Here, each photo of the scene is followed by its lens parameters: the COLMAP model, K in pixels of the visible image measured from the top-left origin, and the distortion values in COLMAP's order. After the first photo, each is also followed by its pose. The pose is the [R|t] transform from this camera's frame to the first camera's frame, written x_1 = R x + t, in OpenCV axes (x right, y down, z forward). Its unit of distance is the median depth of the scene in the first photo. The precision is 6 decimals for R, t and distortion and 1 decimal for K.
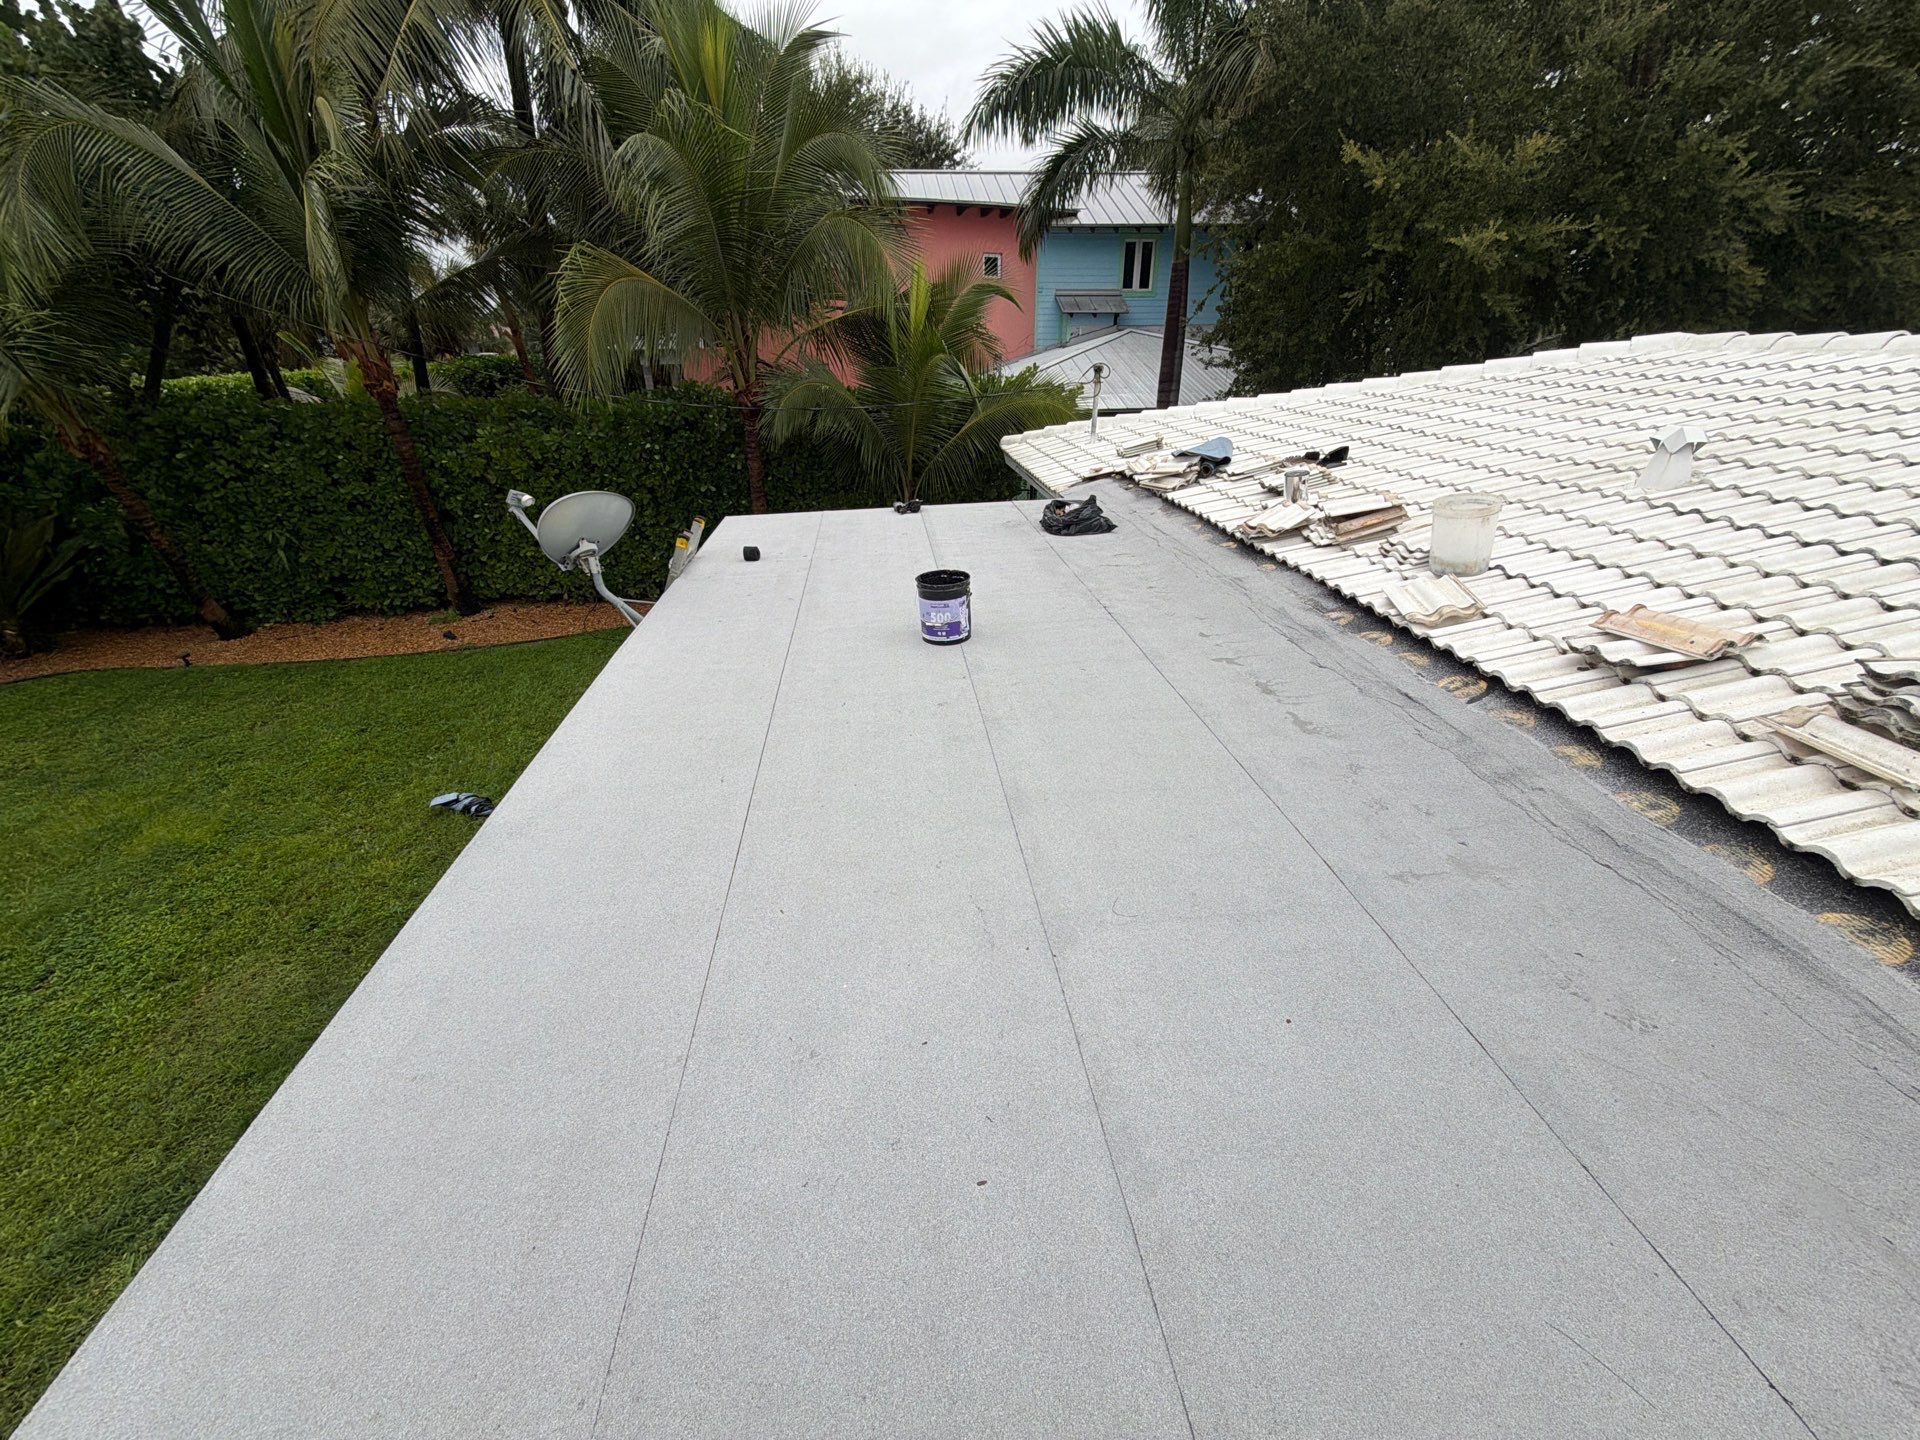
lens RADIAL K [[776.6, 0, 954.4], [0, 776.6, 717.2], [0, 0, 1]] dist [-0.004396, 0.000642]
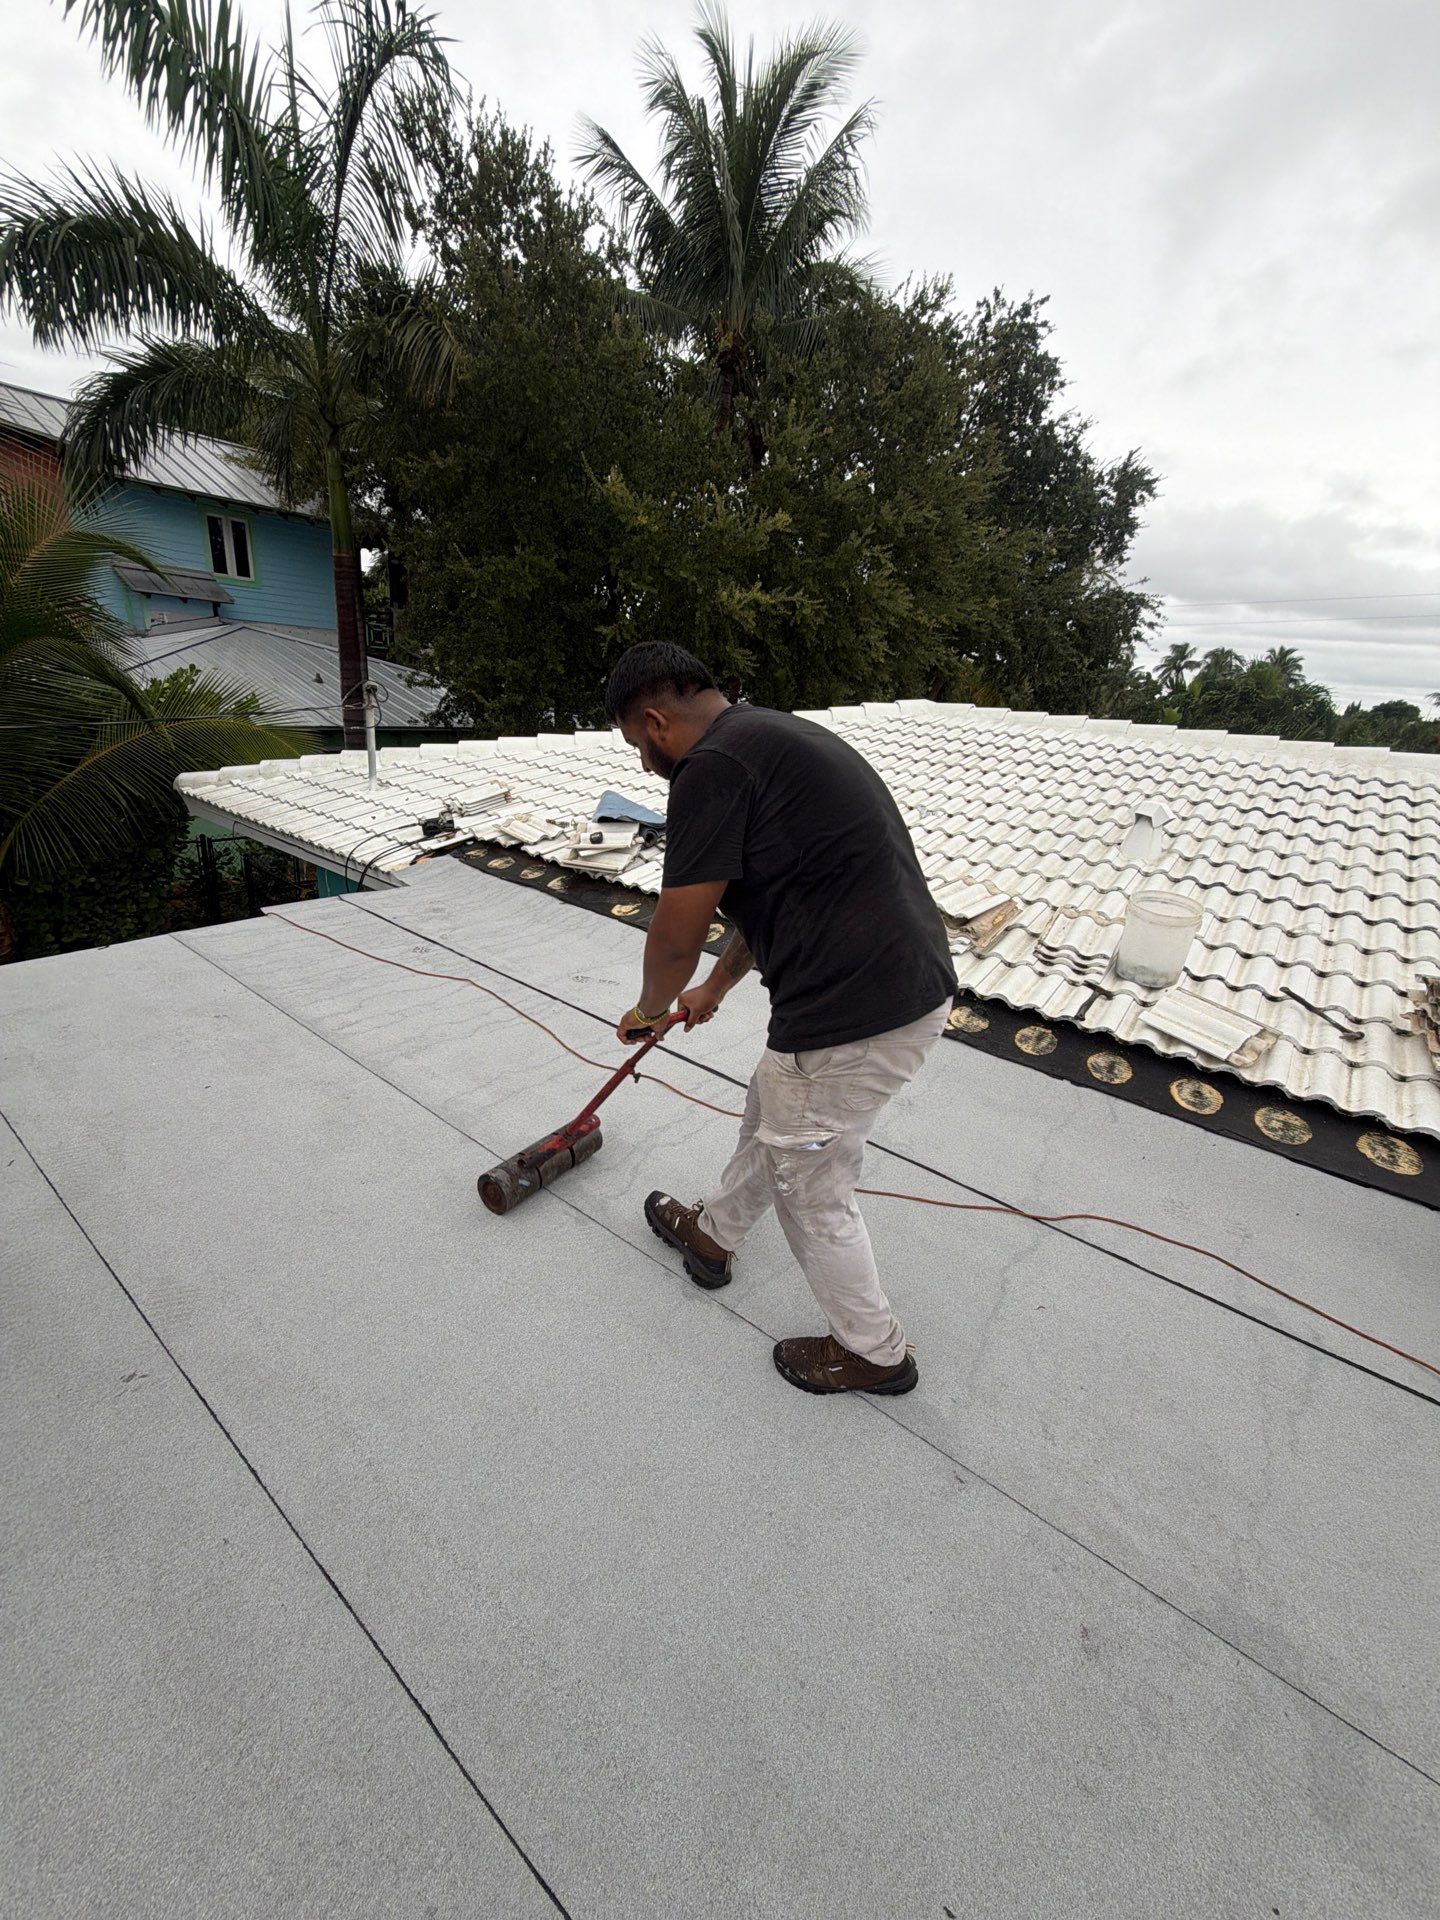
lens RADIAL K [[776.6, 0, 732.2], [0, 776.6, 960.4], [0, 0, 1]] dist [-0.004396, 0.000642]
pose [[0.679694, -0.177230, 0.711763, -0.108731], [0.229670, 0.972998, 0.022956, -0.122183], [-0.696612, 0.147867, 0.702045, 0.257562]]
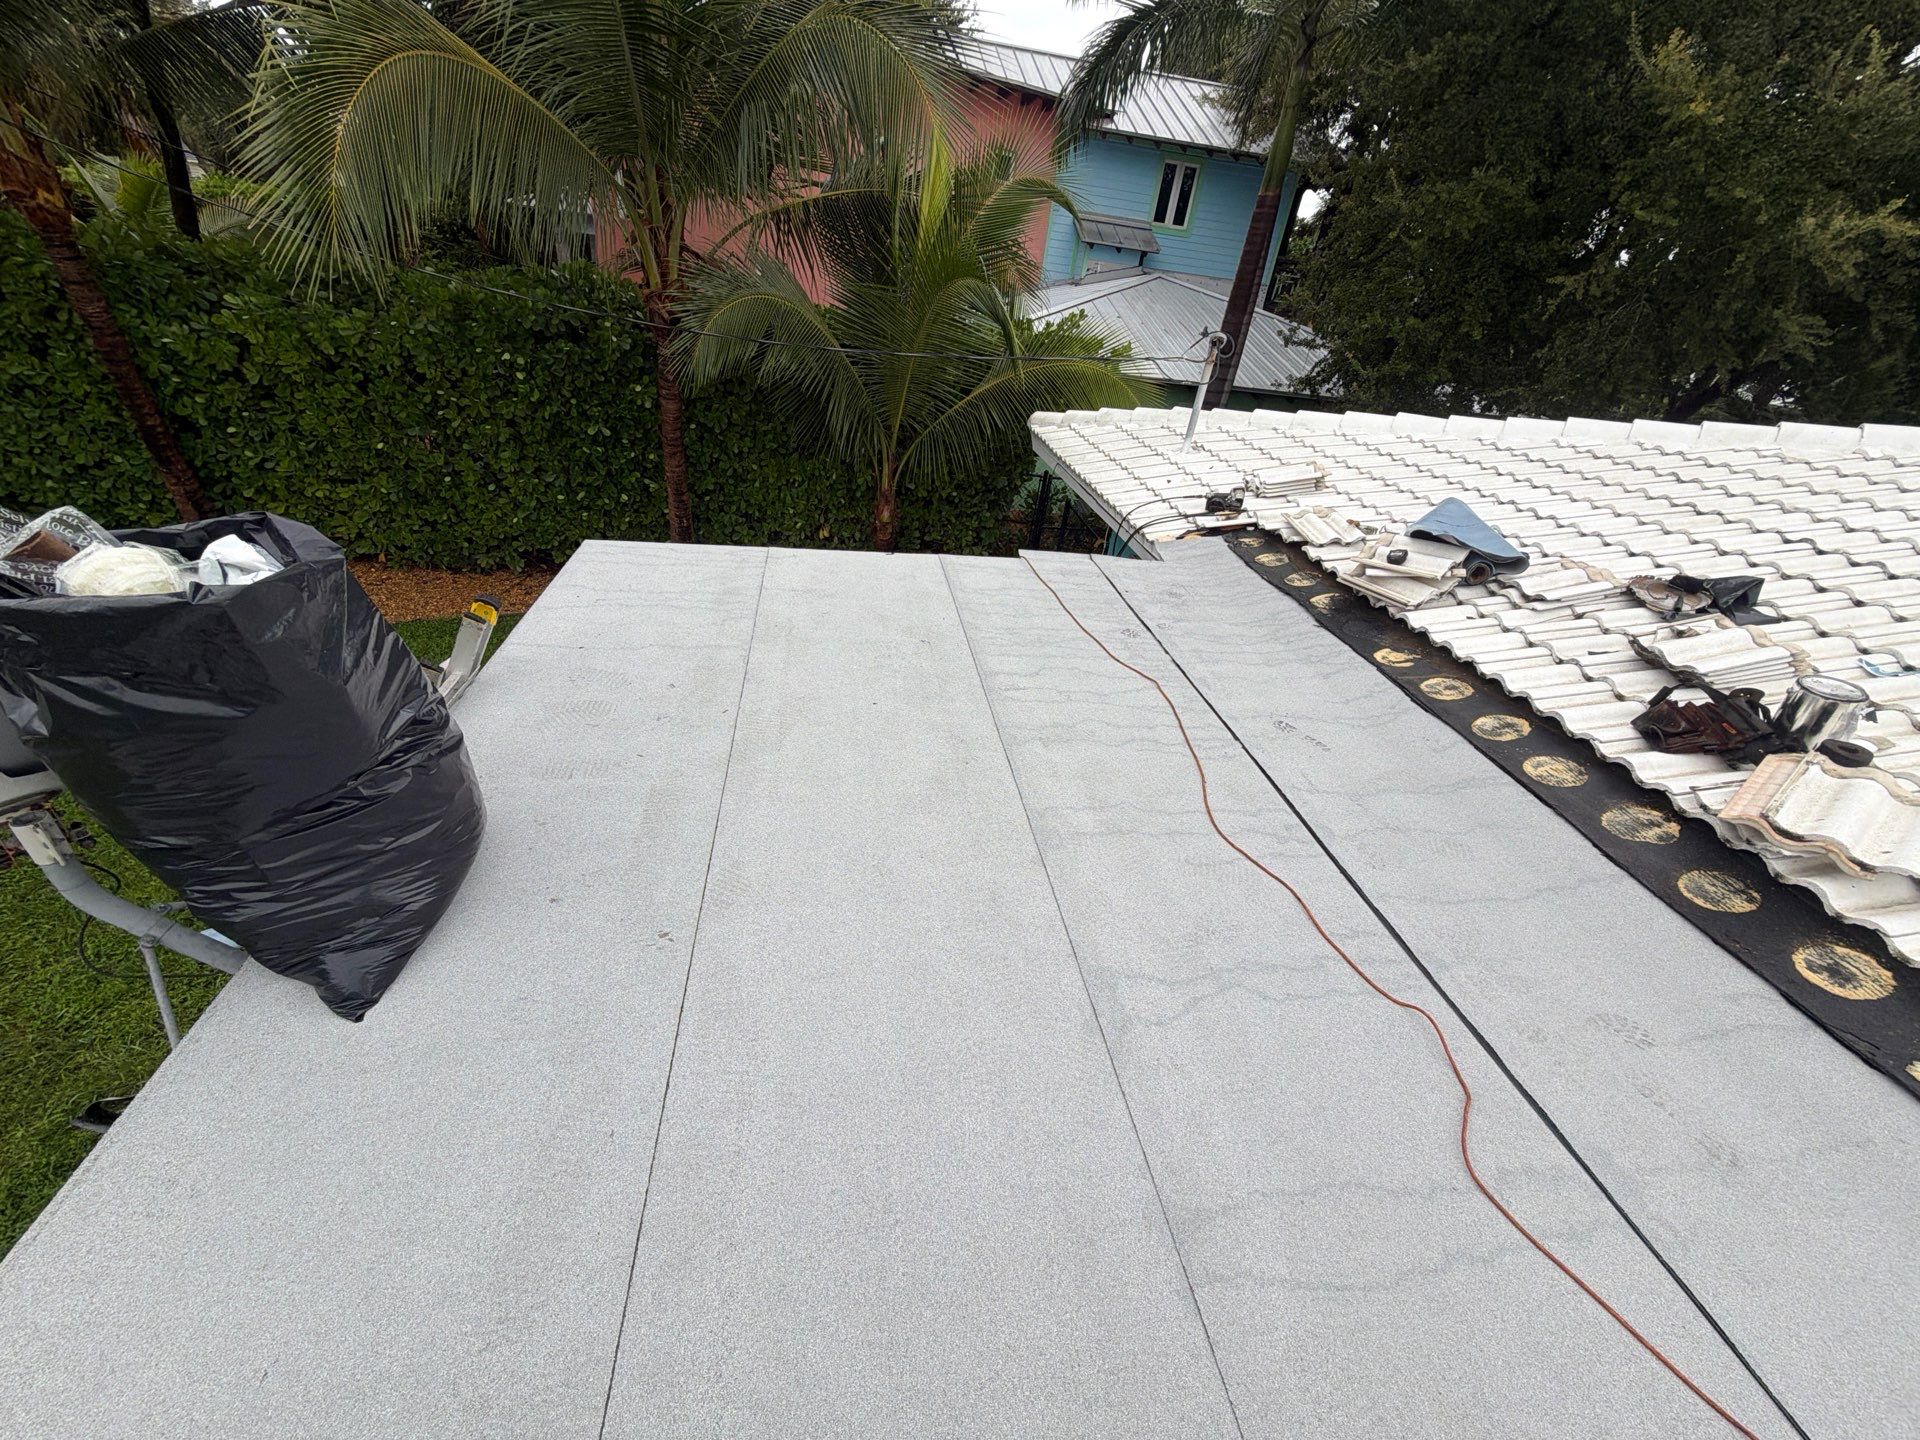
lens RADIAL K [[776.6, 0, 943.8], [0, 776.6, 720.9], [0, 0, 1]] dist [-0.004396, 0.000642]
pose [[0.991396, 0.094922, 0.090137, -0.055202], [-0.102433, 0.991295, 0.082716, -0.133922], [-0.081500, -0.091237, 0.992489, 0.284064]]
